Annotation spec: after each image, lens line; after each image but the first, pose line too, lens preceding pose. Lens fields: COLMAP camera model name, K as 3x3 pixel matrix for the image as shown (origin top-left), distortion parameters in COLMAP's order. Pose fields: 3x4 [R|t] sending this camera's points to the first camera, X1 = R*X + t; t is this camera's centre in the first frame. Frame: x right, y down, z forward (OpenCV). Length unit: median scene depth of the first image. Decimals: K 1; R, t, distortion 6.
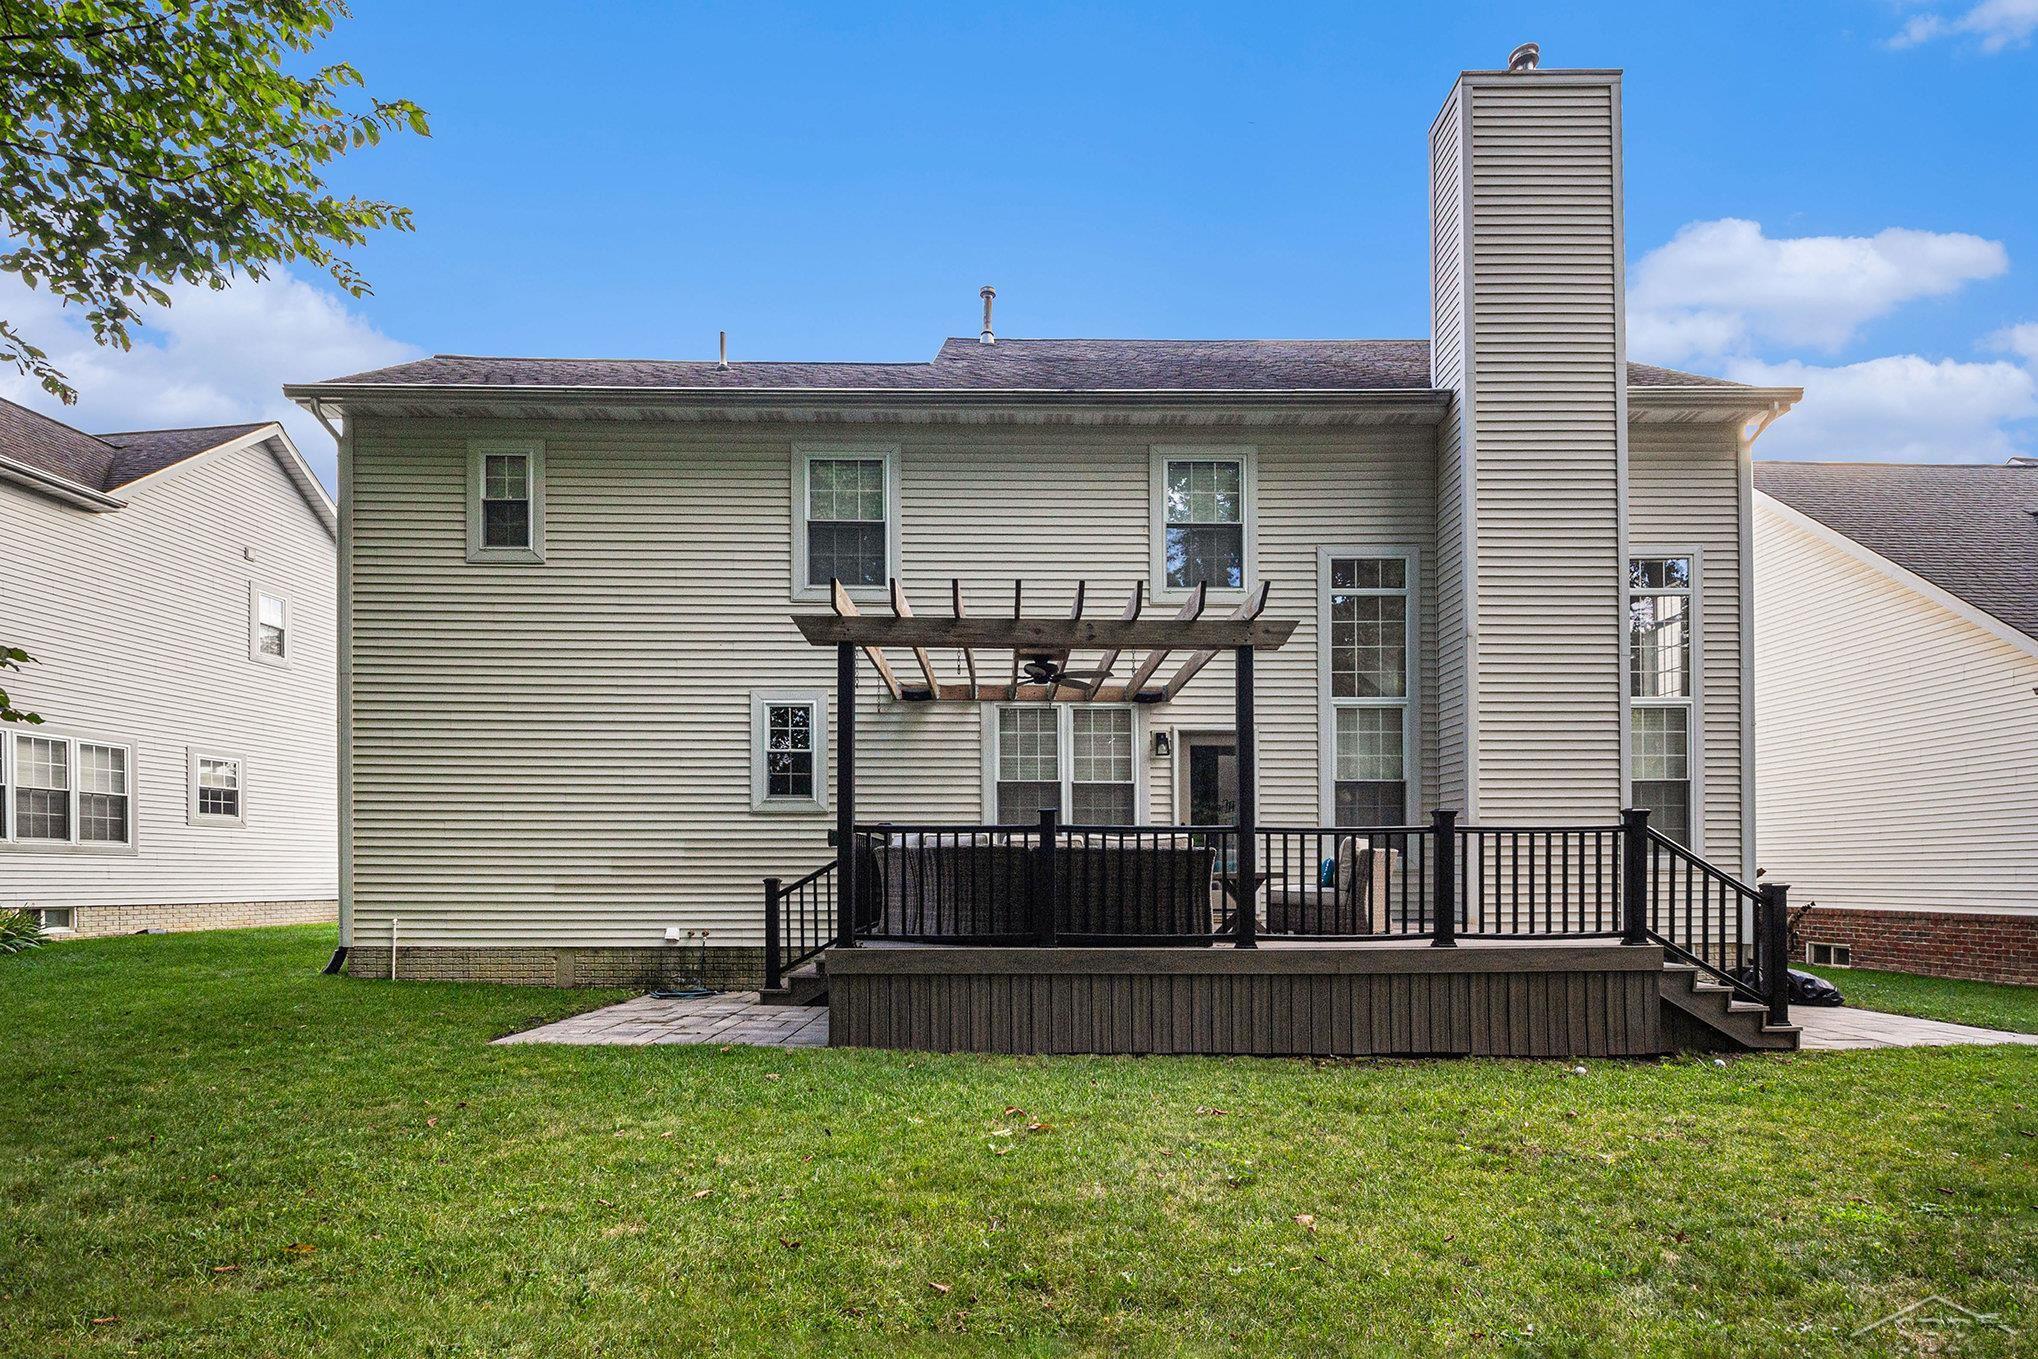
lens RADIAL K [[952.9, 0, 1023.8], [0, 952.9, 784.0], [0, 0, 1]] dist [0.042888, 0.000409]
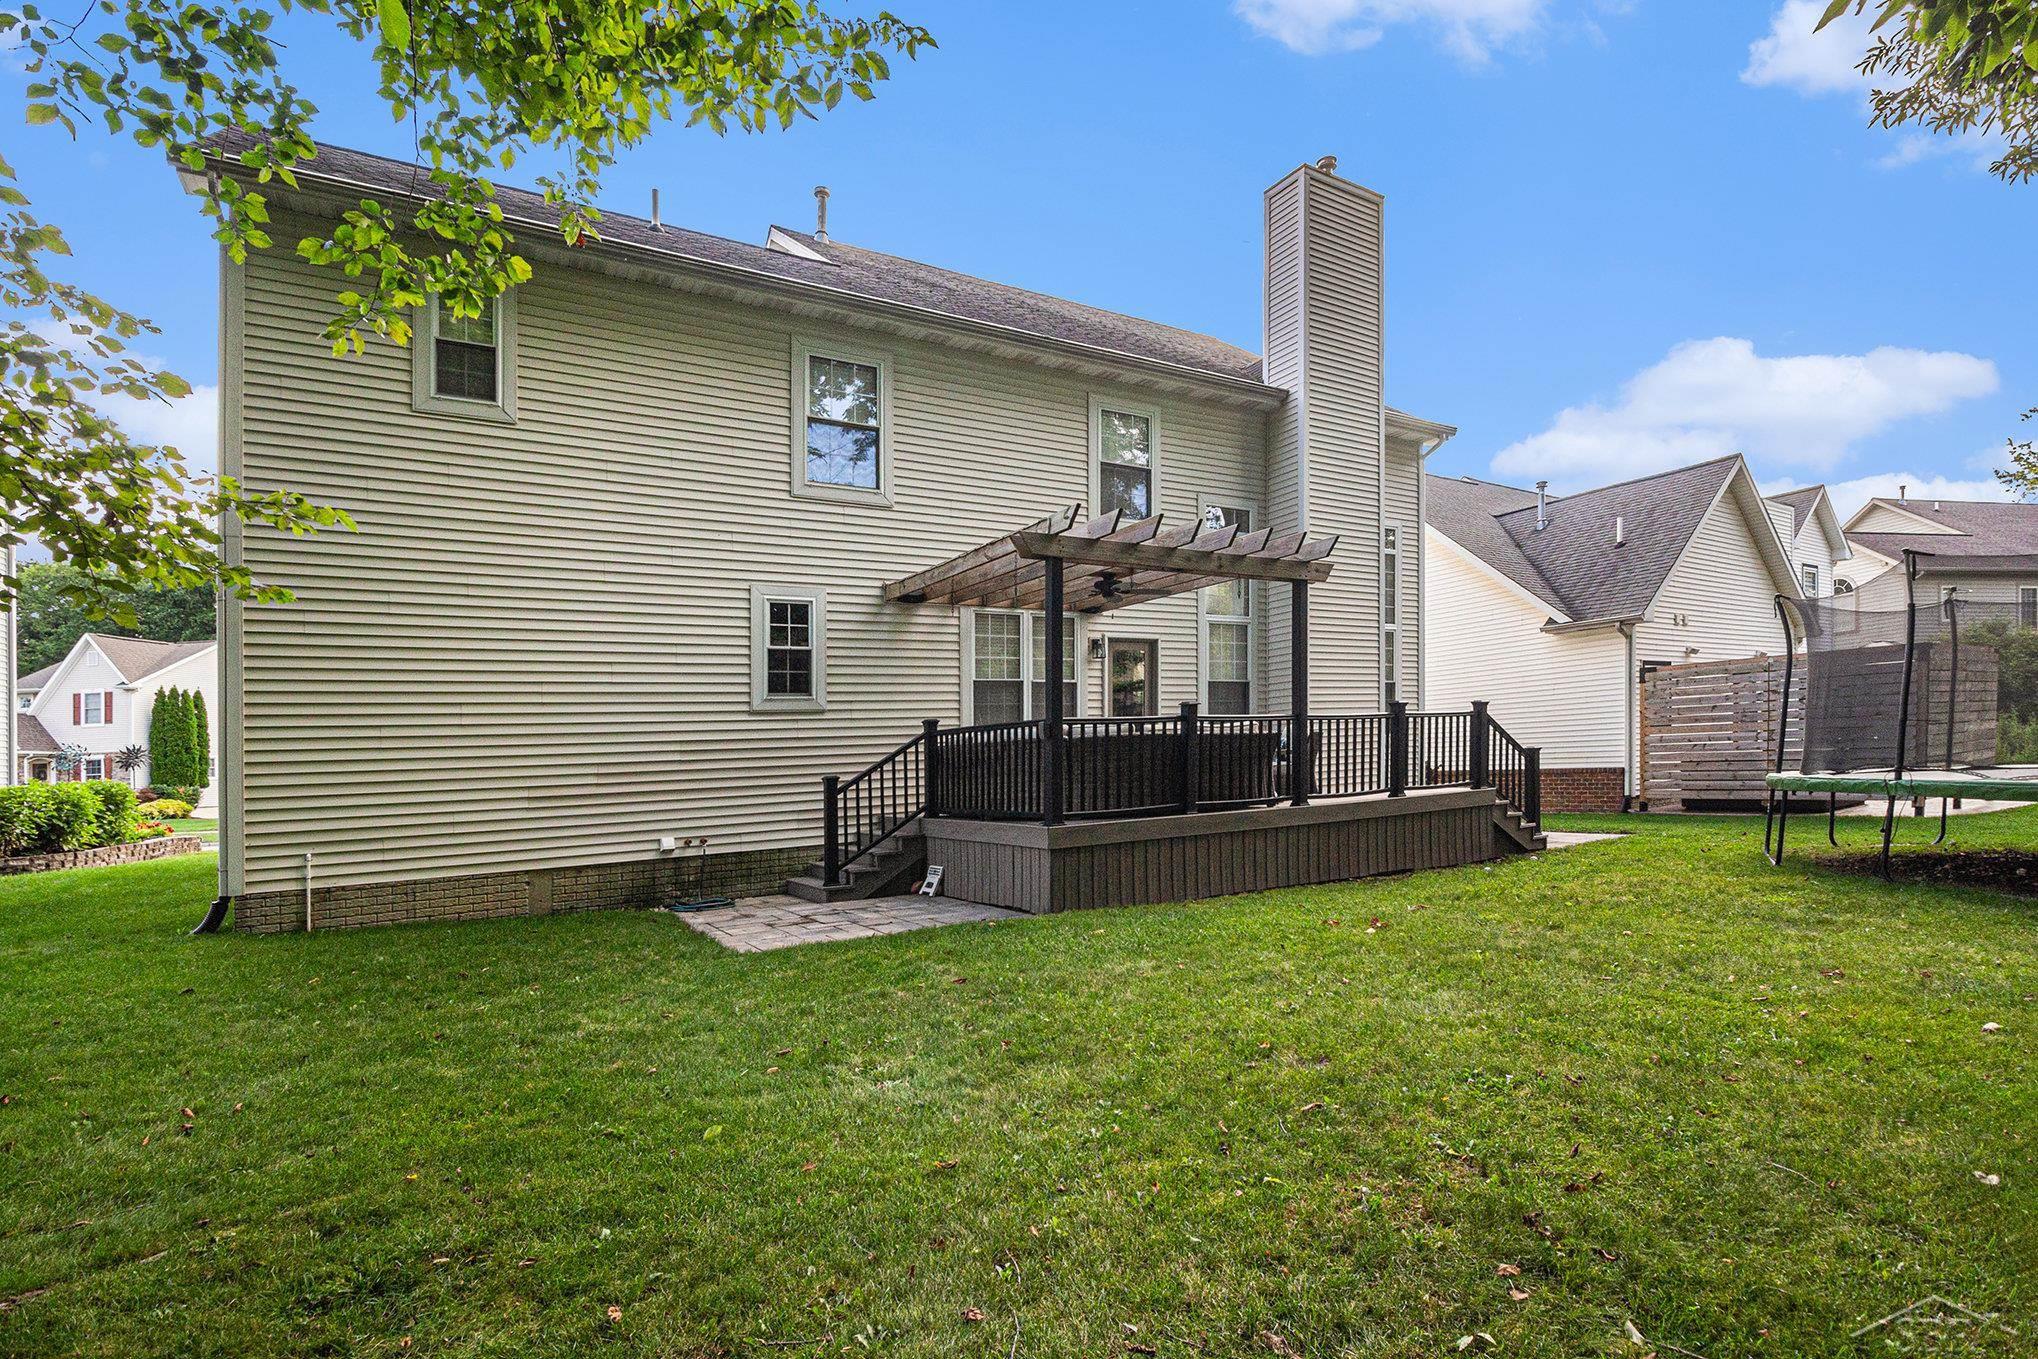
lens RADIAL K [[976.9, 0, 1019.0], [0, 976.9, 679.5], [0, 0, 1]] dist [0.044902, 0.000192]
pose [[0.860760, 0.003489, 0.509000, -0.560355], [-0.002030, 0.999992, -0.003421, 0.000438], [-0.509008, 0.001912, 0.860760, 0.014045]]
